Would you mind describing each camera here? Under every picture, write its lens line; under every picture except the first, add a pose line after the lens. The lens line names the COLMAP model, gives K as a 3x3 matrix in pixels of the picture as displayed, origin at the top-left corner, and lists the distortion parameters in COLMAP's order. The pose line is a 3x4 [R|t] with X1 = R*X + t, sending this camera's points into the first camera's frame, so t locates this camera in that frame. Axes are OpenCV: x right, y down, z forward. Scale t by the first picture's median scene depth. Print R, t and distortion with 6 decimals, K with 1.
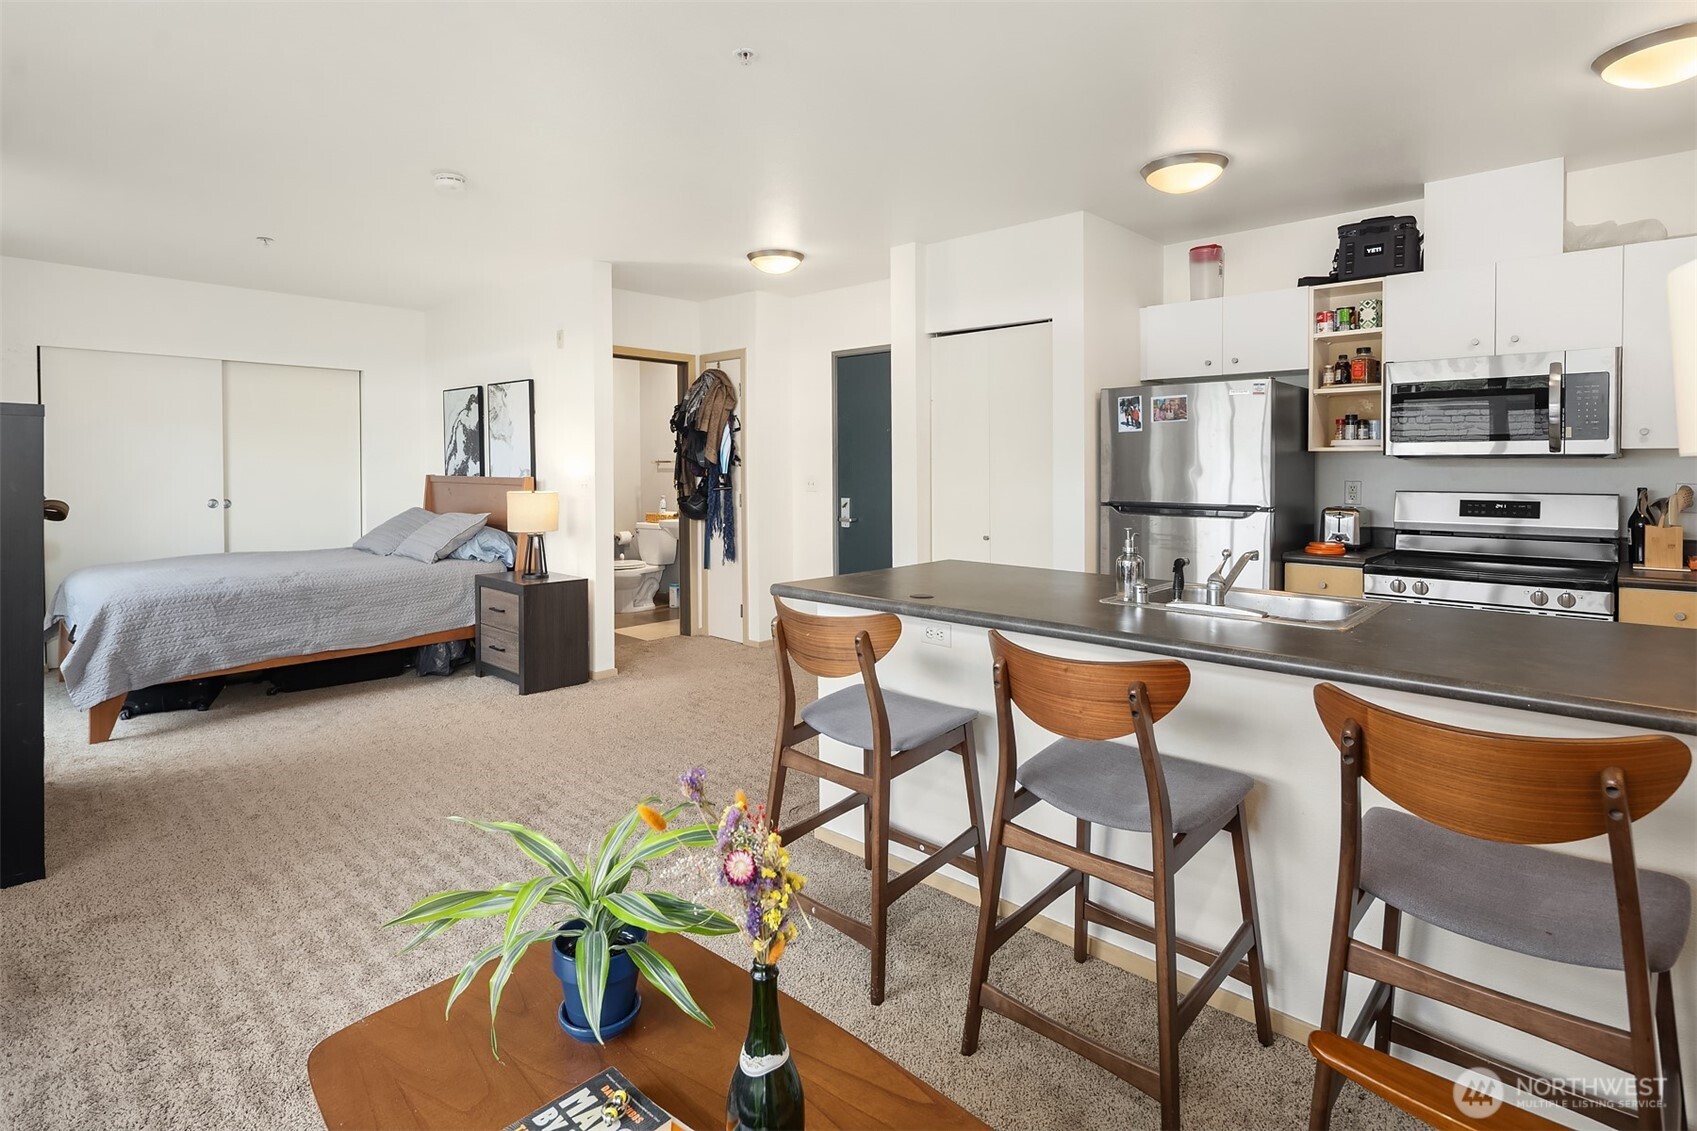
lens RADIAL K [[824.6, 0, 856.8], [0, 824.6, 477.8], [0, 0, 1]] dist [-0.002205, -0.000414]
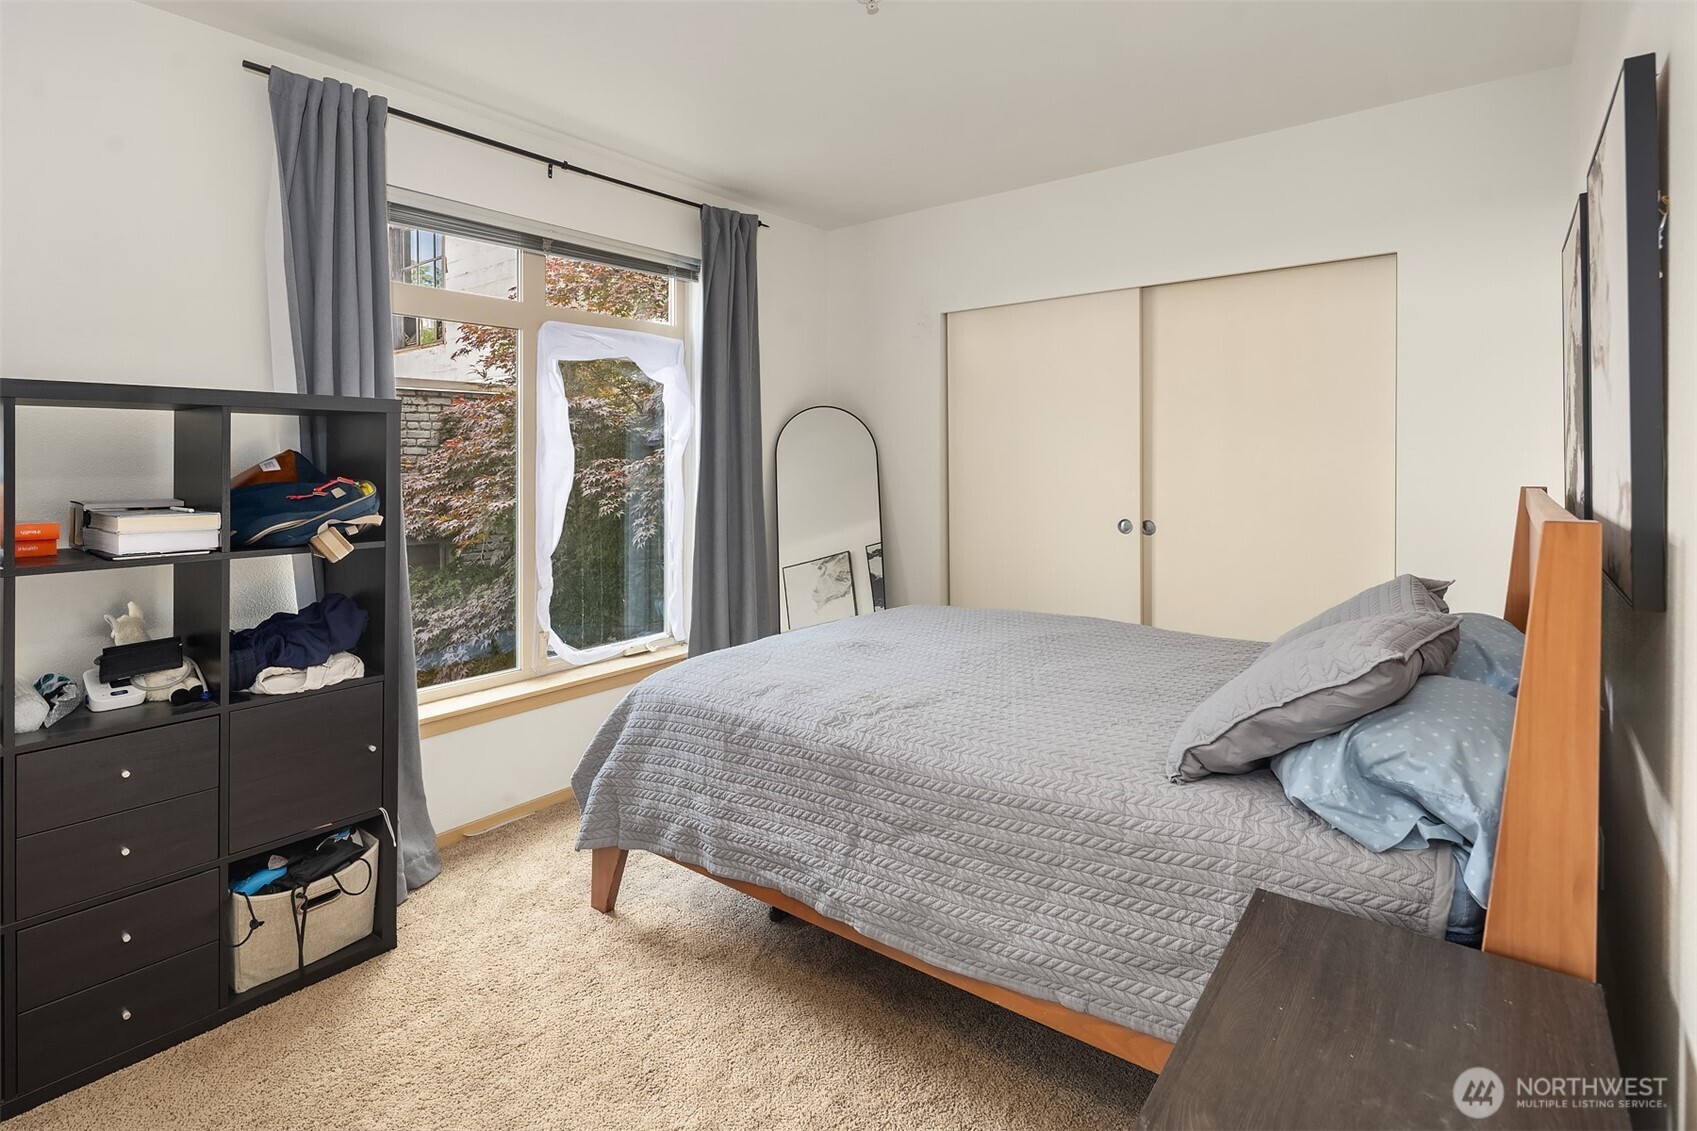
lens RADIAL K [[827.6, 0, 843.6], [0, 827.6, 435.9], [0, 0, 1]] dist [0.000767, -0.000954]
pose [[0.069198, -0.019167, -0.997419, -0.231098], [-0.009974, 0.999752, -0.019904, -0.026246], [0.997553, 0.011325, 0.068990, 0.979603]]
